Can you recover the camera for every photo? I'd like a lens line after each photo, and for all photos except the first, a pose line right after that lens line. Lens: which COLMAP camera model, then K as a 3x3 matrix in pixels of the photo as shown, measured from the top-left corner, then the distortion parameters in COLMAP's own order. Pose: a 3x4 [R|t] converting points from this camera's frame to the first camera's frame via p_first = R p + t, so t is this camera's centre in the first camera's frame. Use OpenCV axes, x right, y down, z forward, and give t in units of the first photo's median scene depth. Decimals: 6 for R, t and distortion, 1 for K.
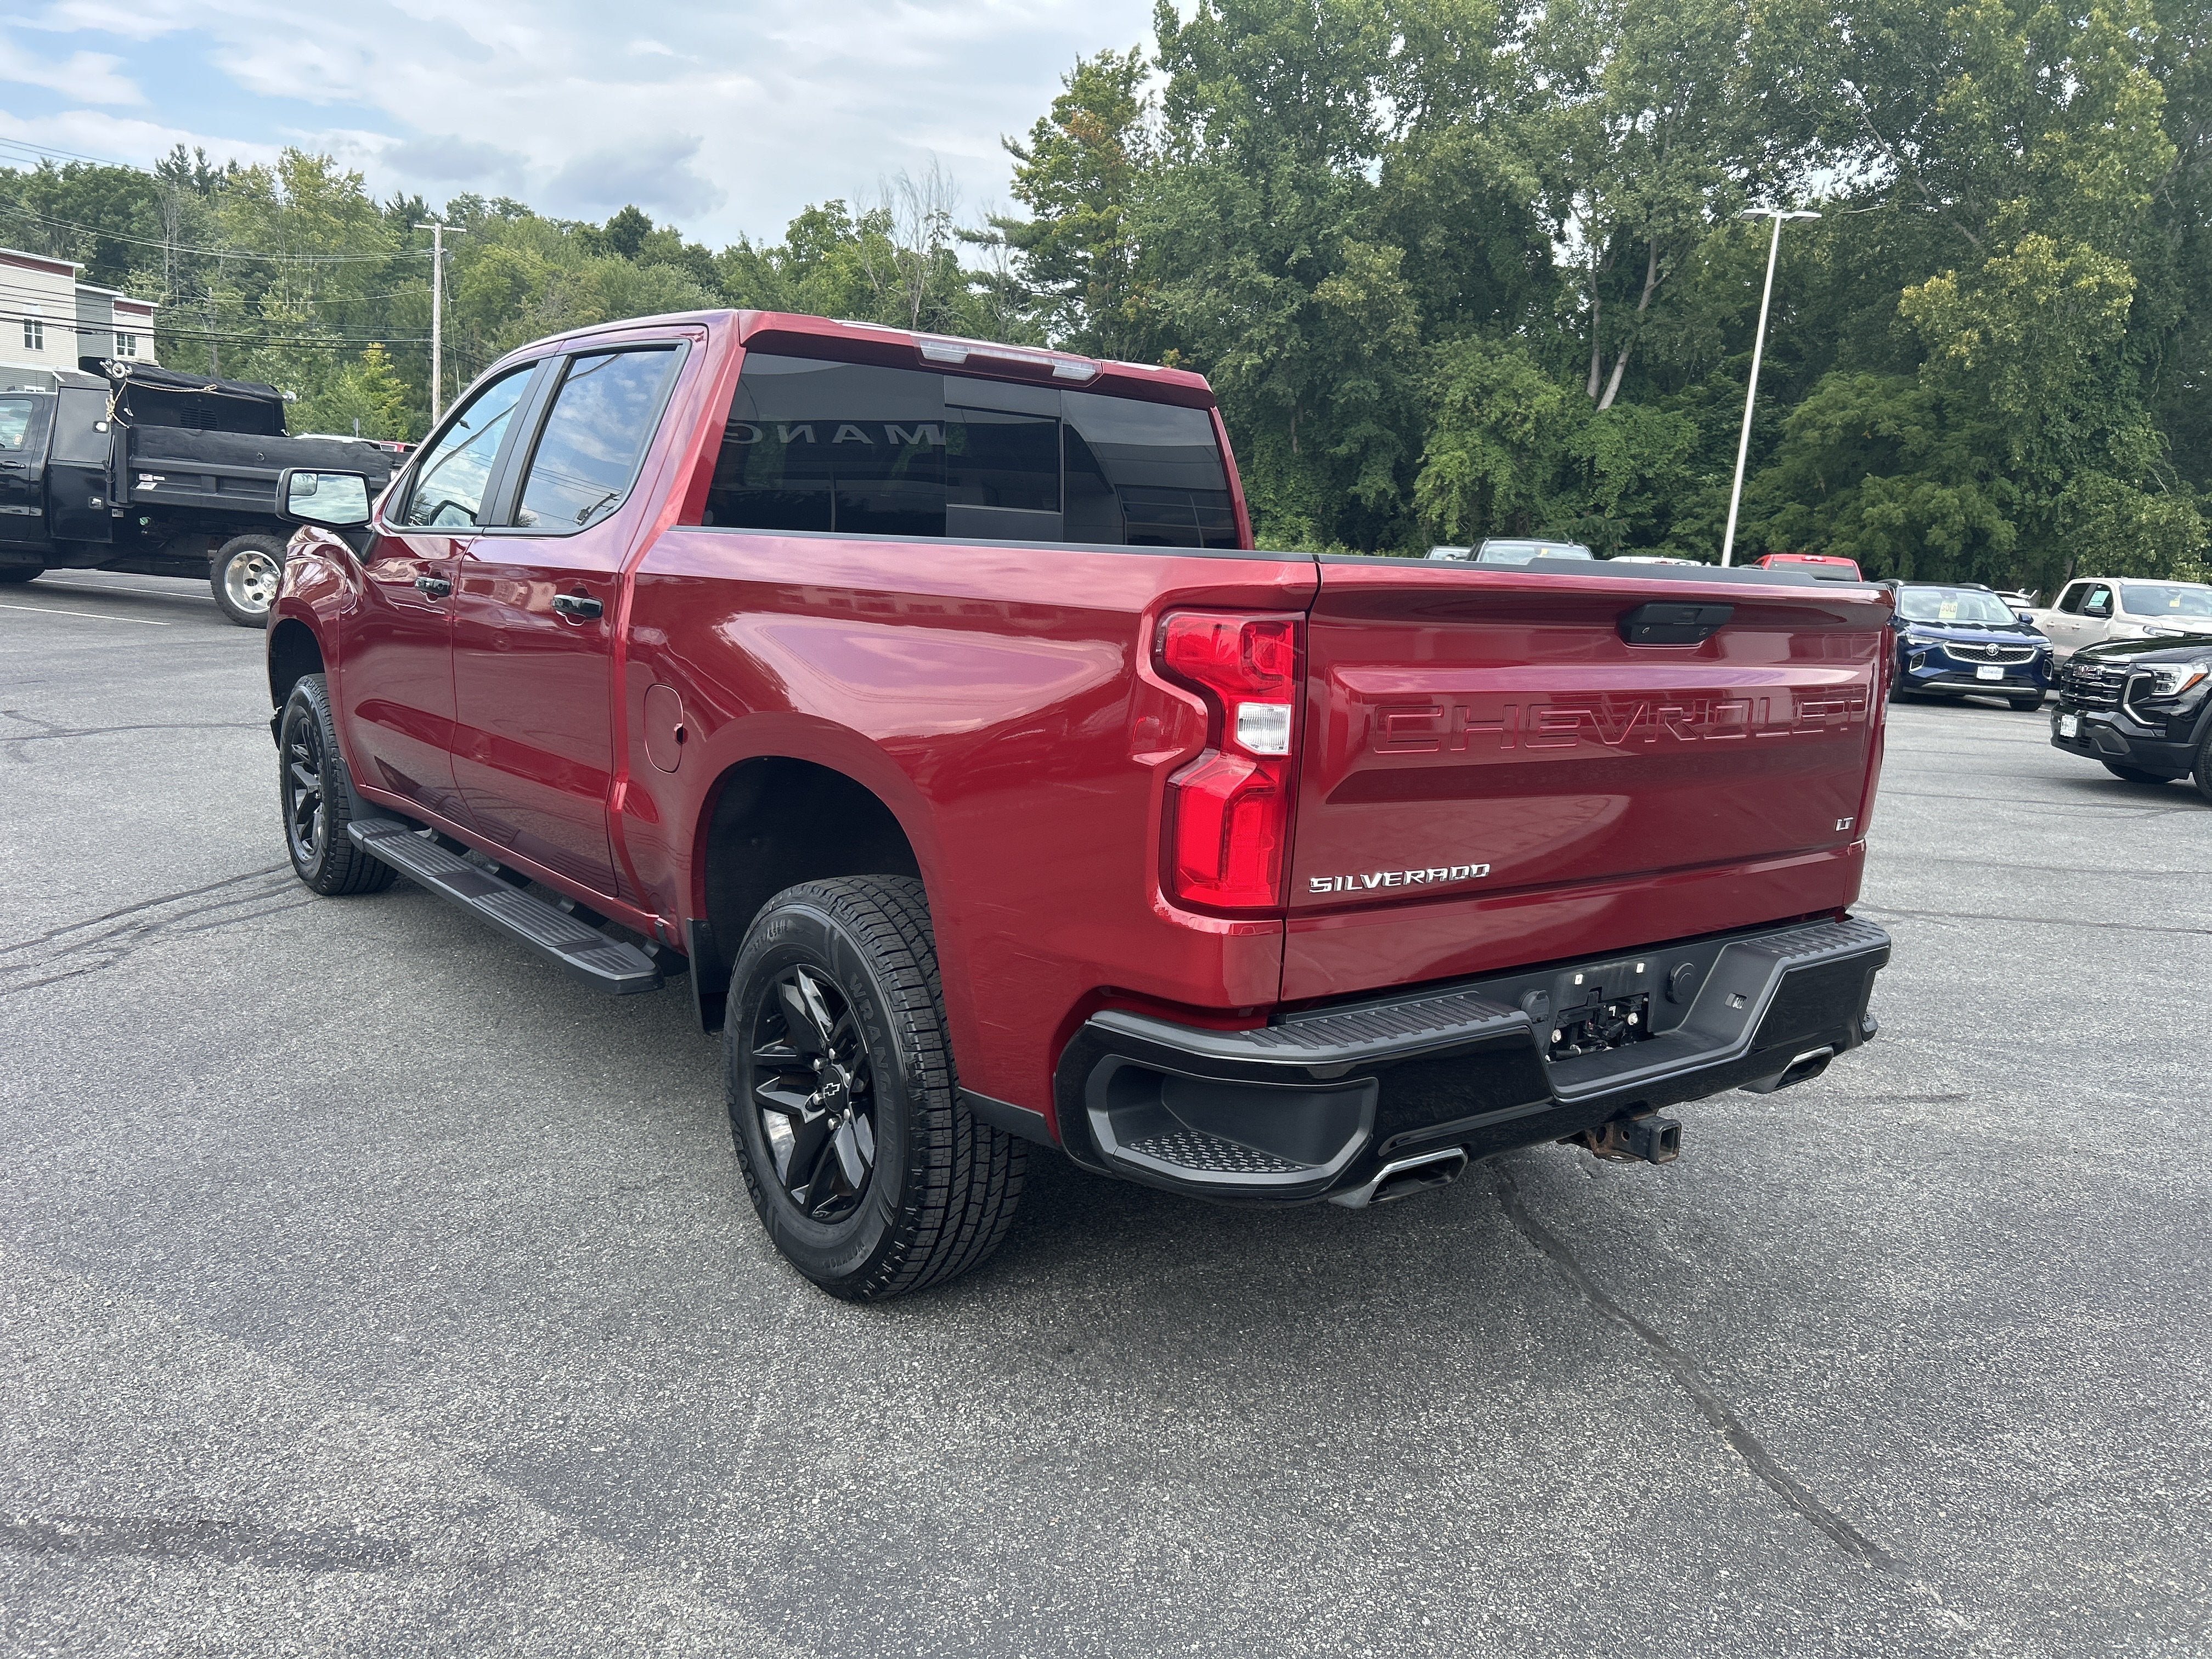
lens RADIAL K [[1661.3, 0, 1107.7], [0, 1661.3, 828.9], [0, 0, 1]] dist [0.042923, -0.046501]
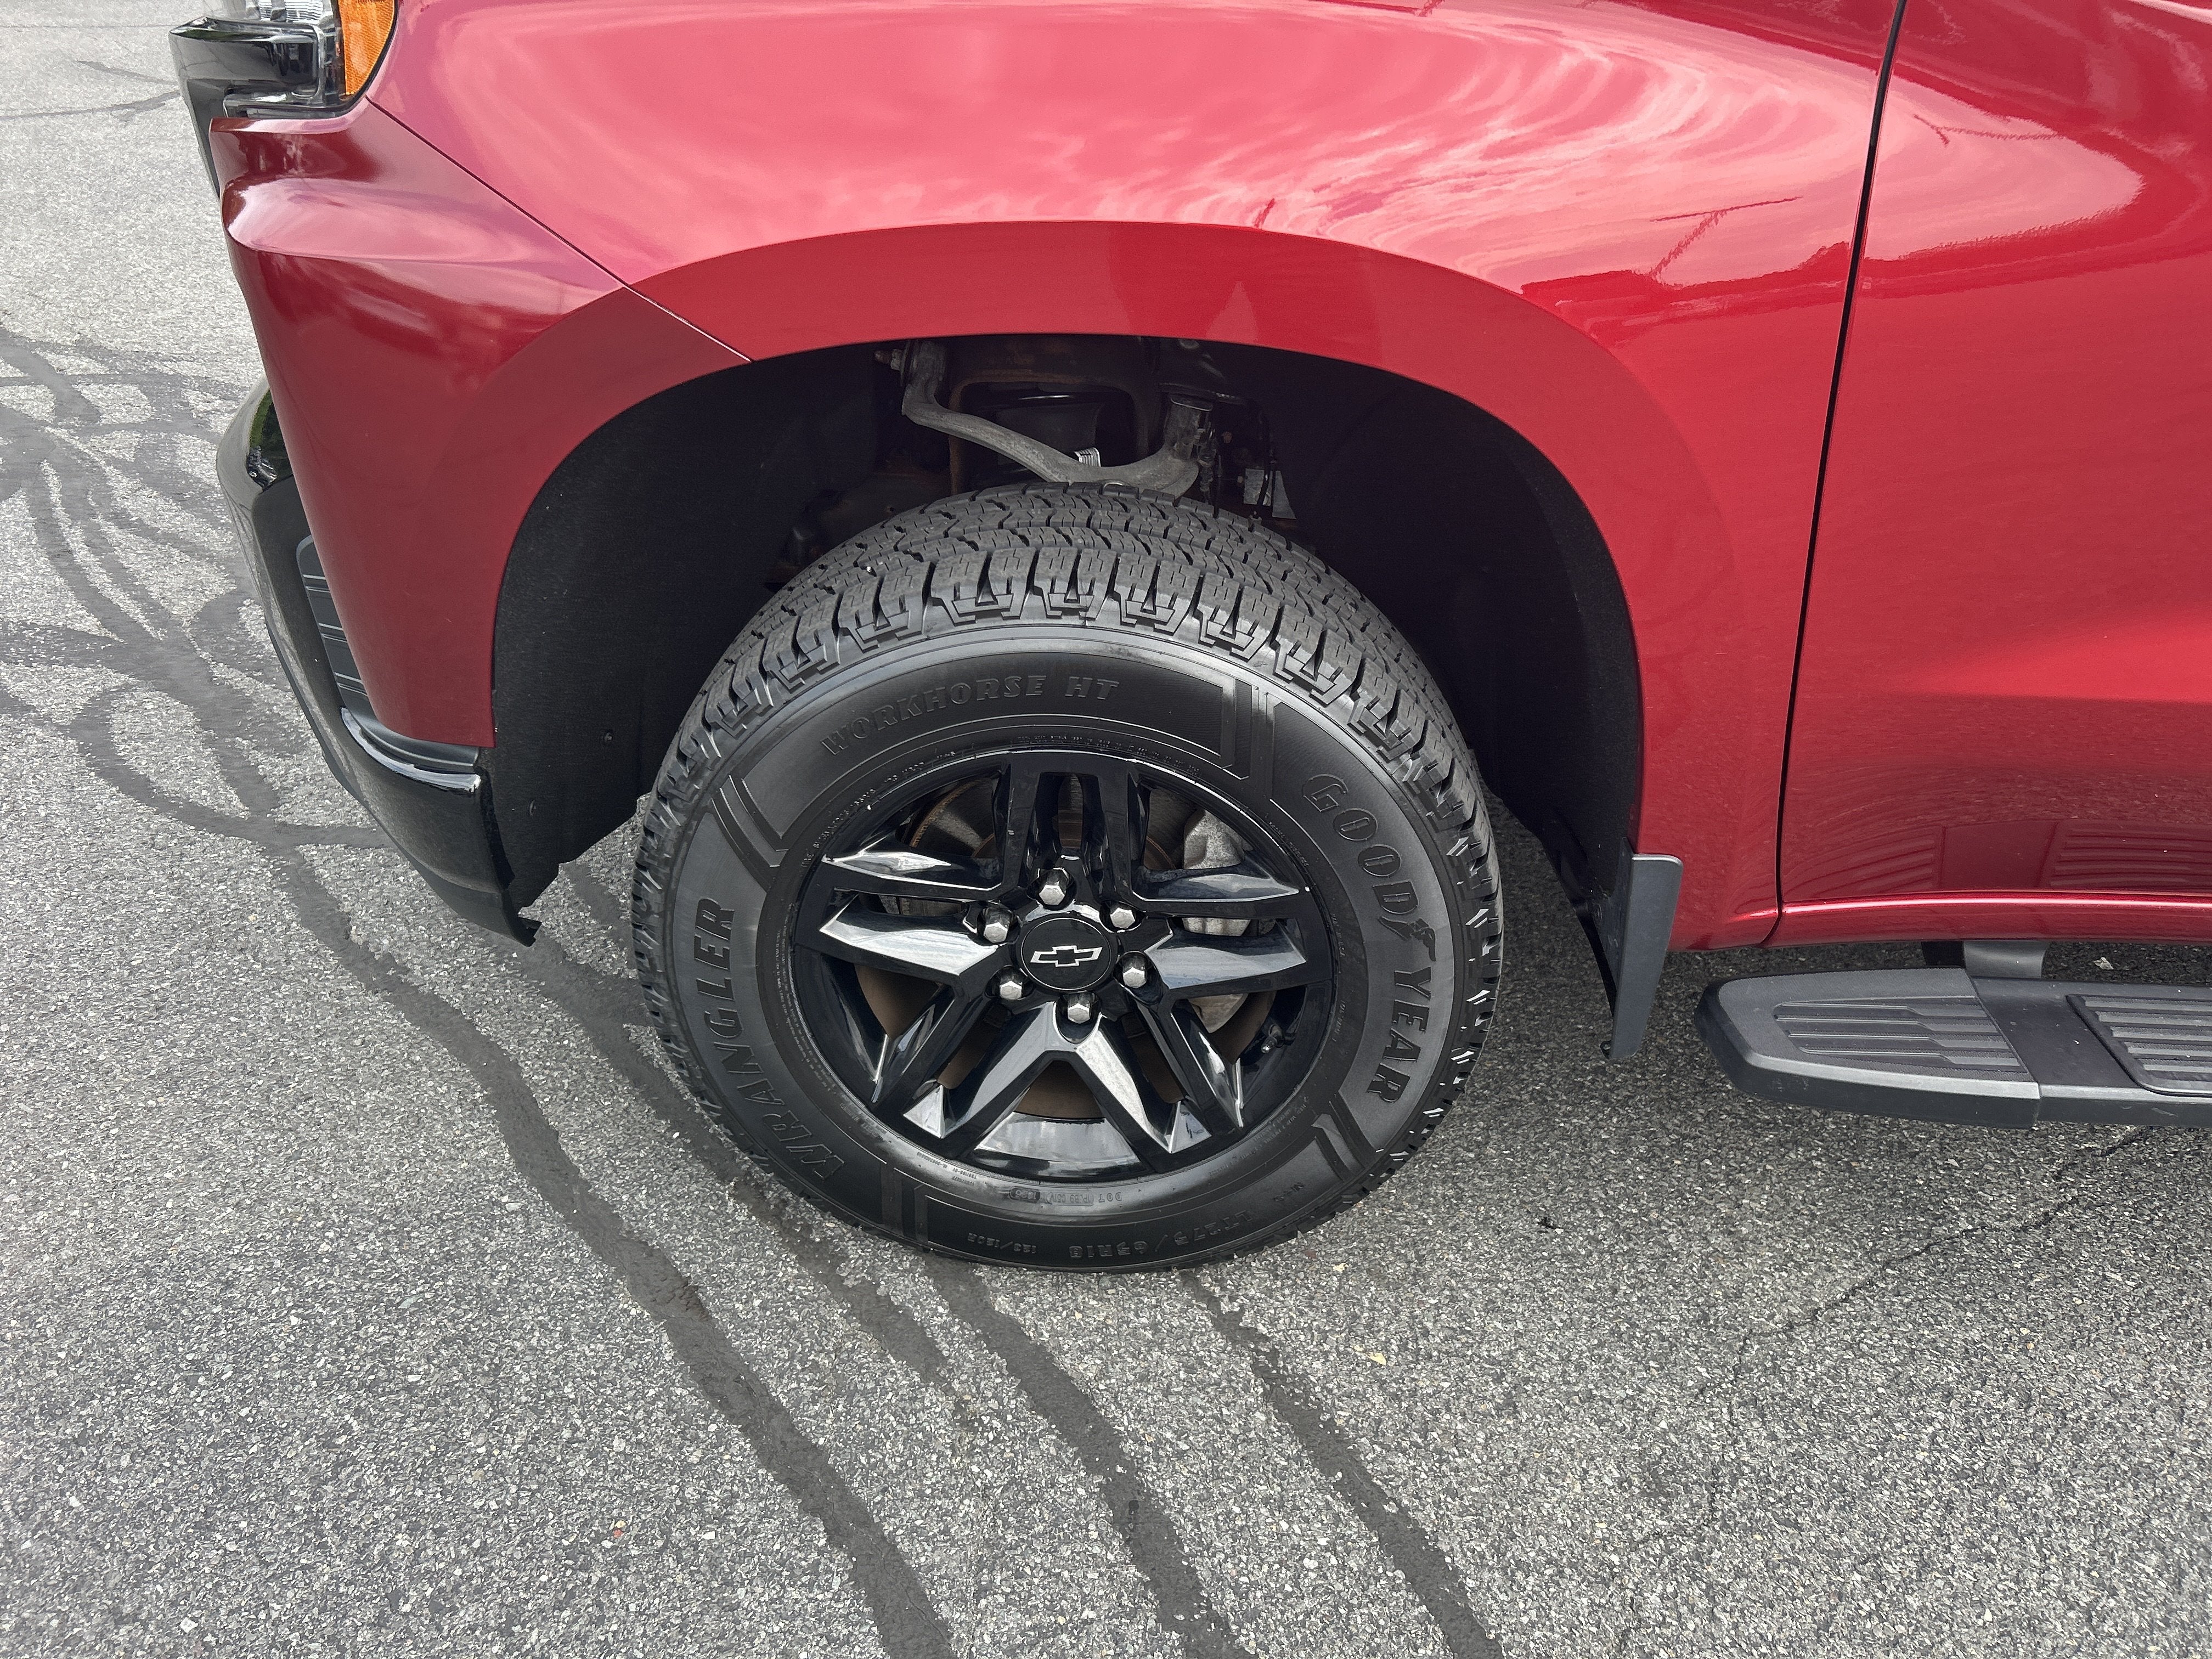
lens RADIAL K [[1661.3, 0, 1098.7], [0, 1661.3, 827.4], [0, 0, 1]] dist [0.042923, -0.046501]
pose [[0.652678, -0.442916, 0.614685, -0.069598], [0.142786, 0.868690, 0.474330, -0.018447], [-0.744059, -0.221817, 0.630217, 0.094792]]
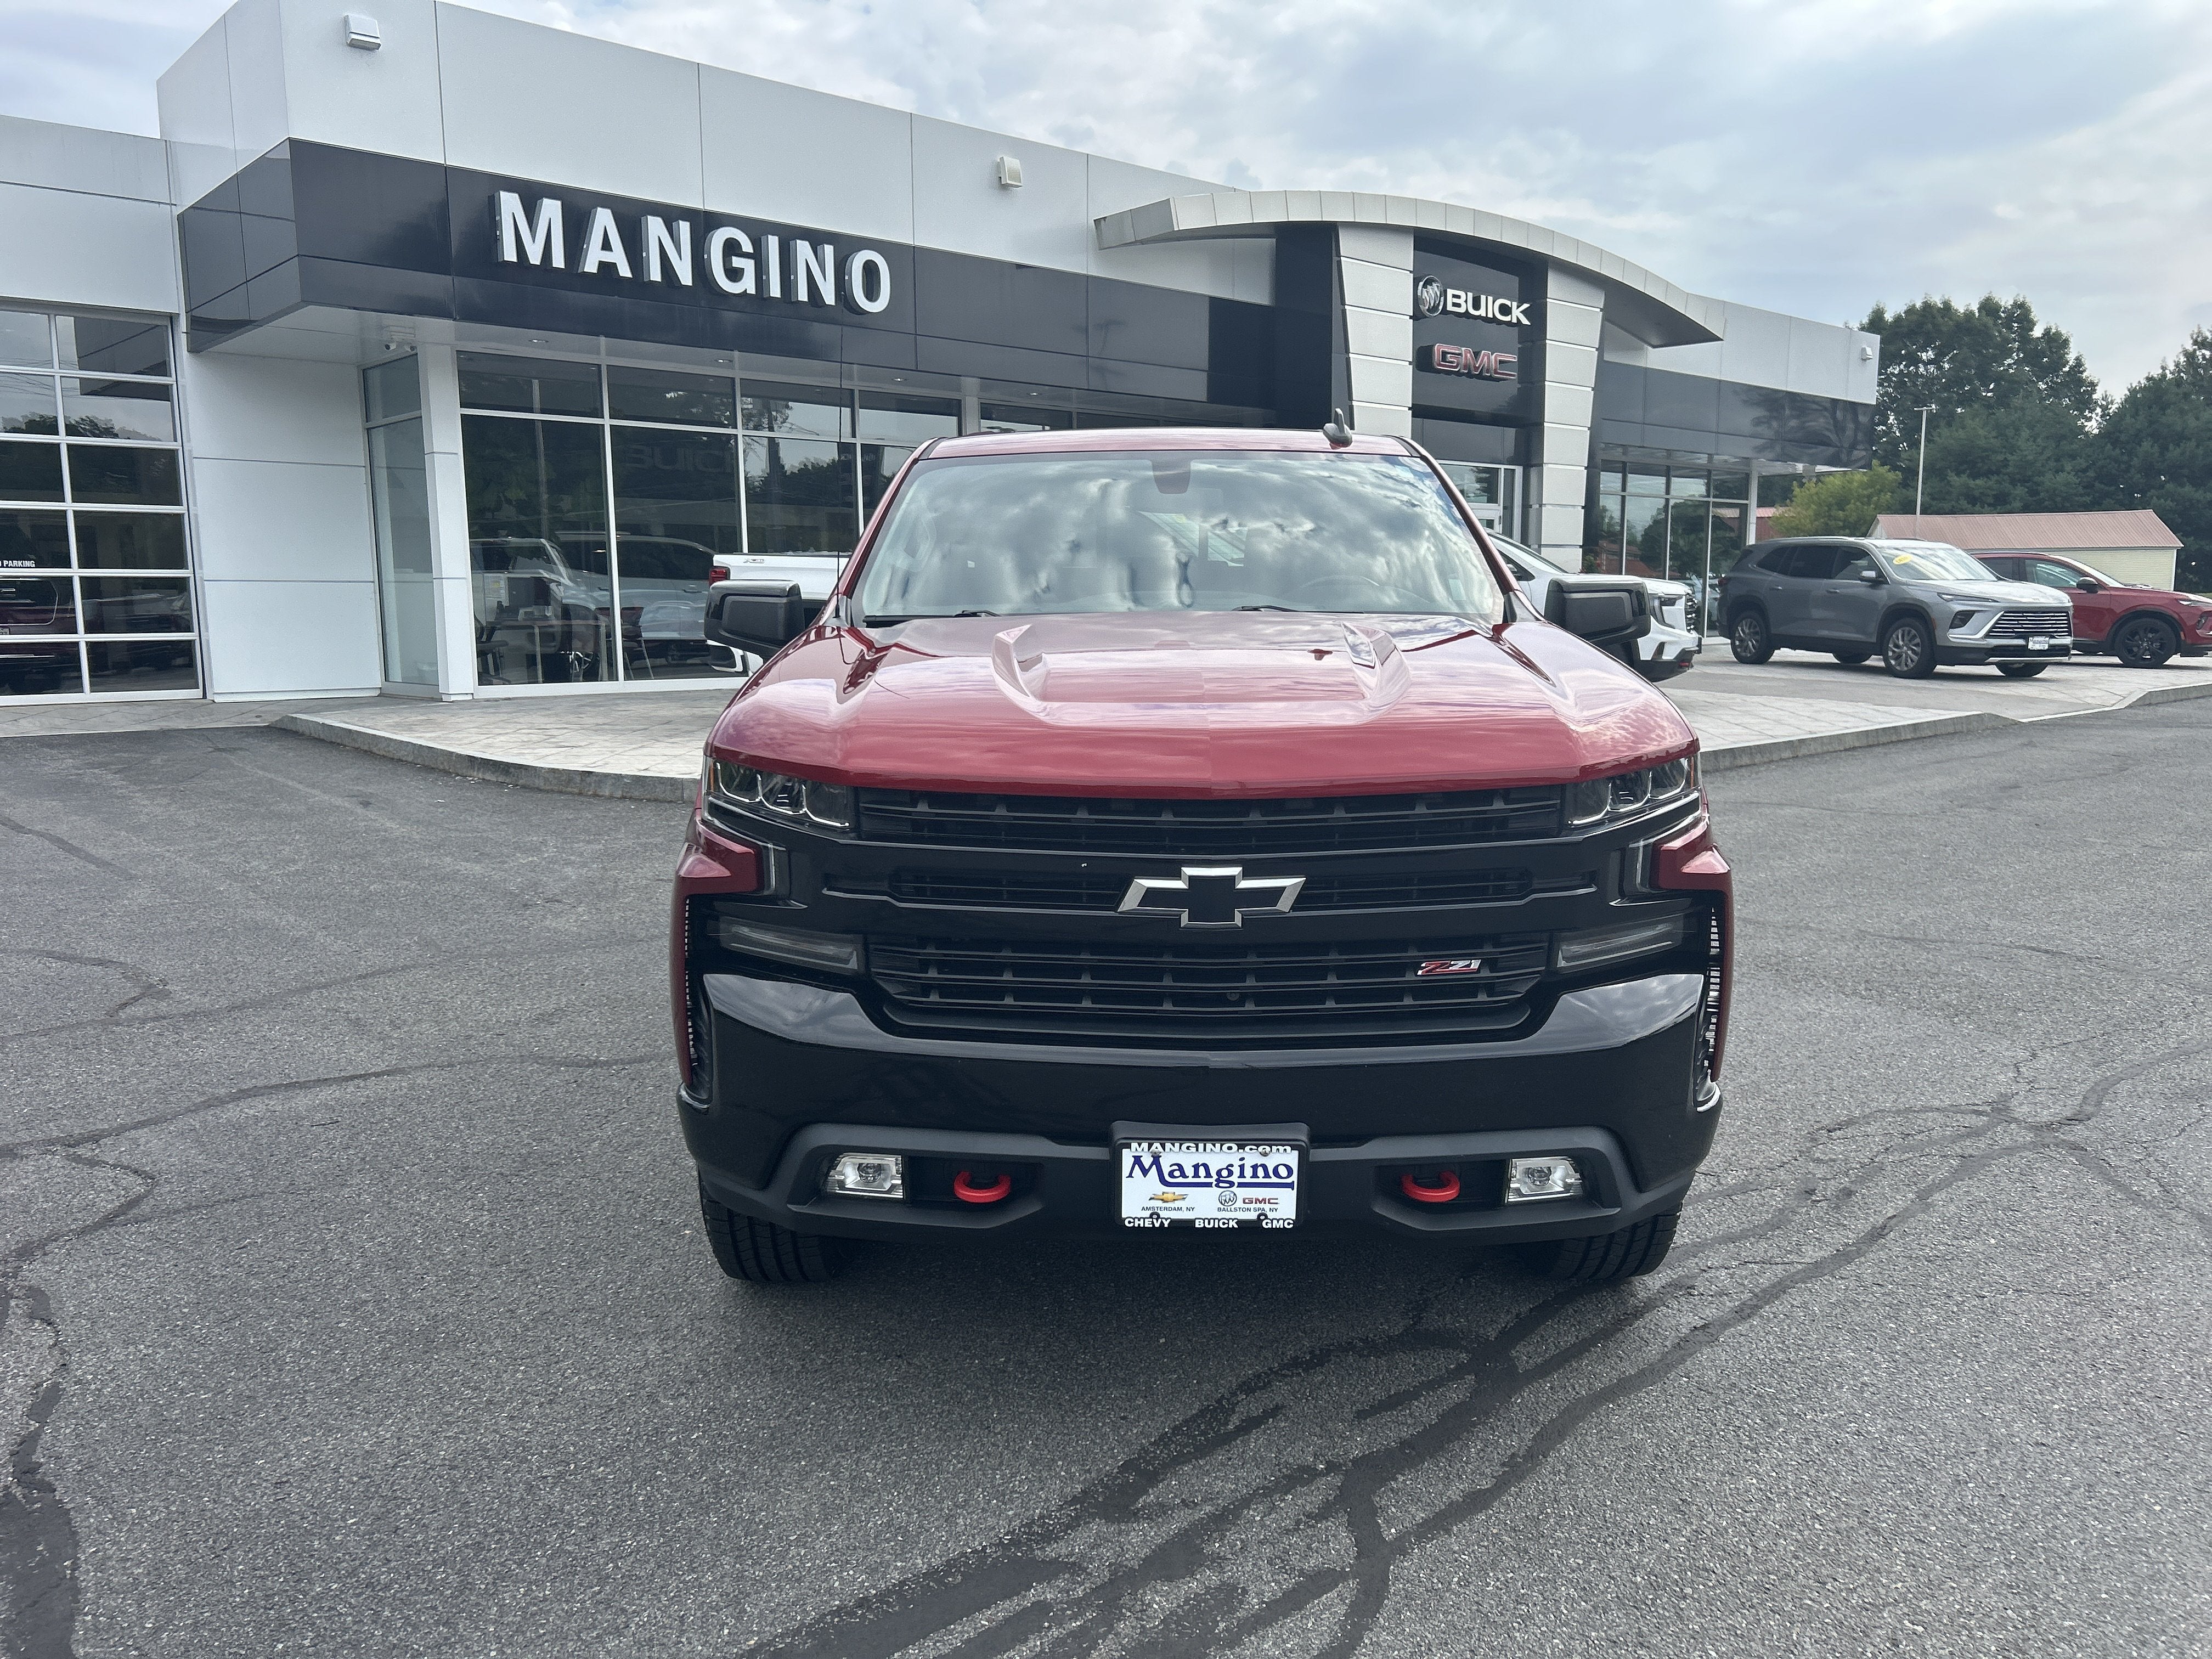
lens RADIAL K [[1661.3, 0, 1114.6], [0, 1661.3, 841.0], [0, 0, 1]] dist [0.042923, -0.046501]
pose [[-0.784056, -0.160116, 0.599682, -0.076822], [0.067193, 0.938580, 0.338455, -0.037318], [-0.617042, 0.305663, -0.725141, 0.172666]]
